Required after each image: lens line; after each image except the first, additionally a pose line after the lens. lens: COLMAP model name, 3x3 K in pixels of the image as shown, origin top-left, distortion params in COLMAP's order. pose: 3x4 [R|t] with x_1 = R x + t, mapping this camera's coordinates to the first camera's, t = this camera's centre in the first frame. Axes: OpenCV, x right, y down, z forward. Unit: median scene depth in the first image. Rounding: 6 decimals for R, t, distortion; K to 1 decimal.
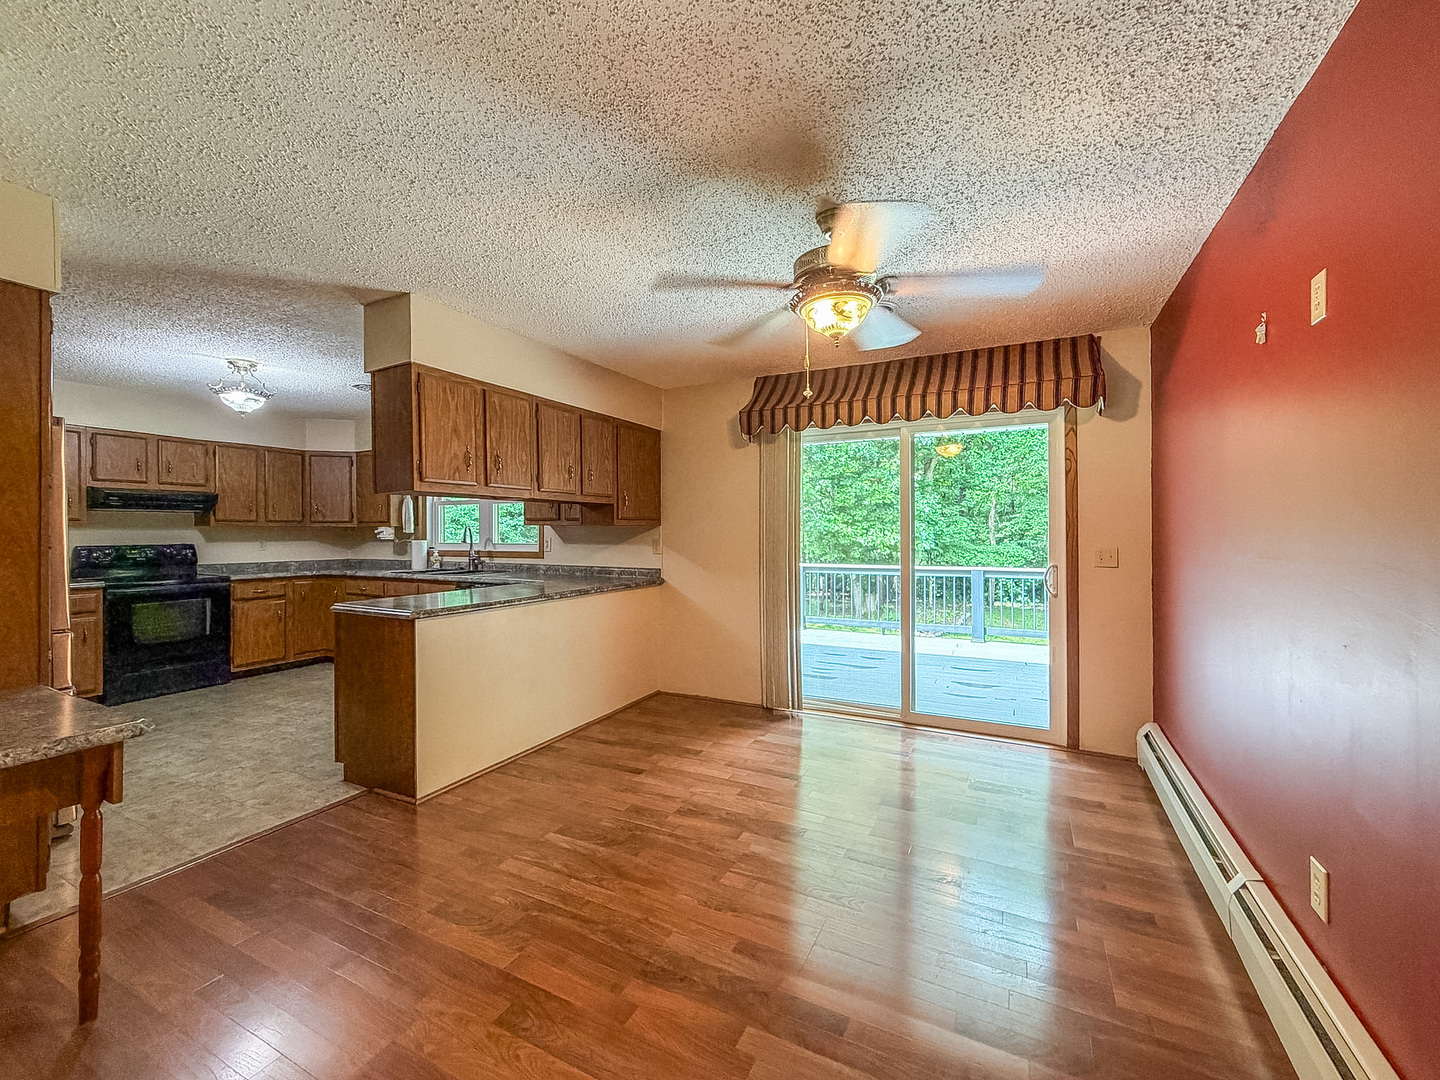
lens RADIAL K [[586.5, 0, 728.2], [0, 586.5, 530.8], [0, 0, 1]] dist [0.008527, -0.000169]
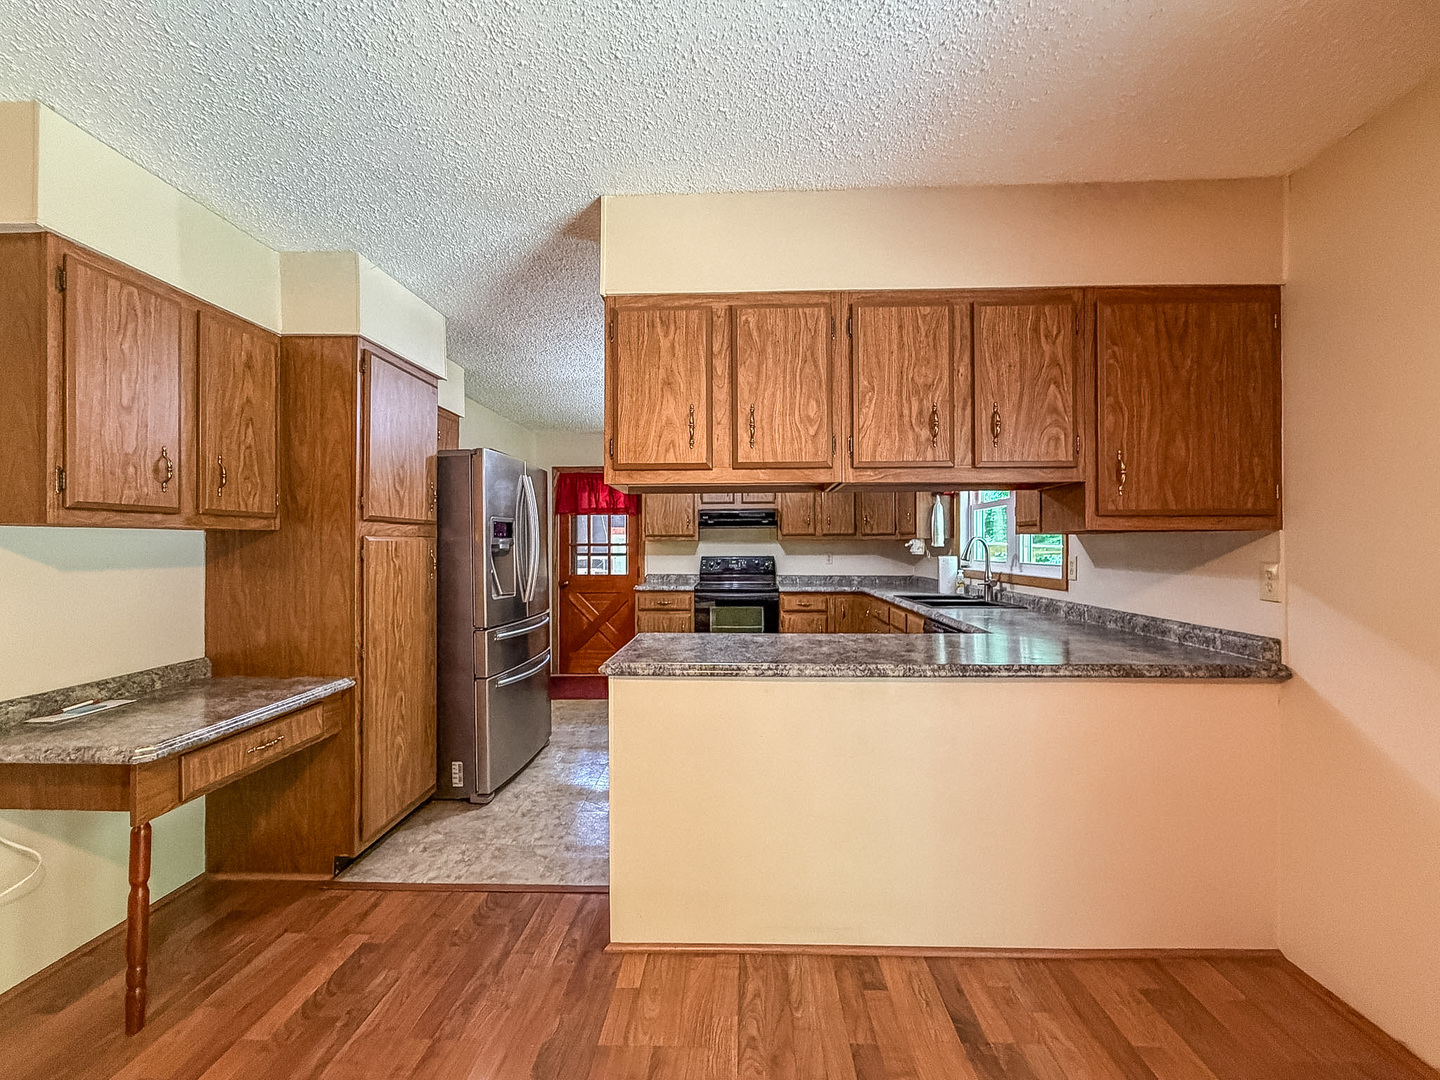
lens RADIAL K [[600.6, 0, 723.3], [0, 600.6, 541.9], [0, 0, 1]] dist [0.000604, -0.000660]
pose [[0.421603, -0.005127, -0.906766, 0.084882], [0.001565, 0.999987, -0.004926, 0.000759], [0.906779, 0.000658, 0.421605, 0.470498]]
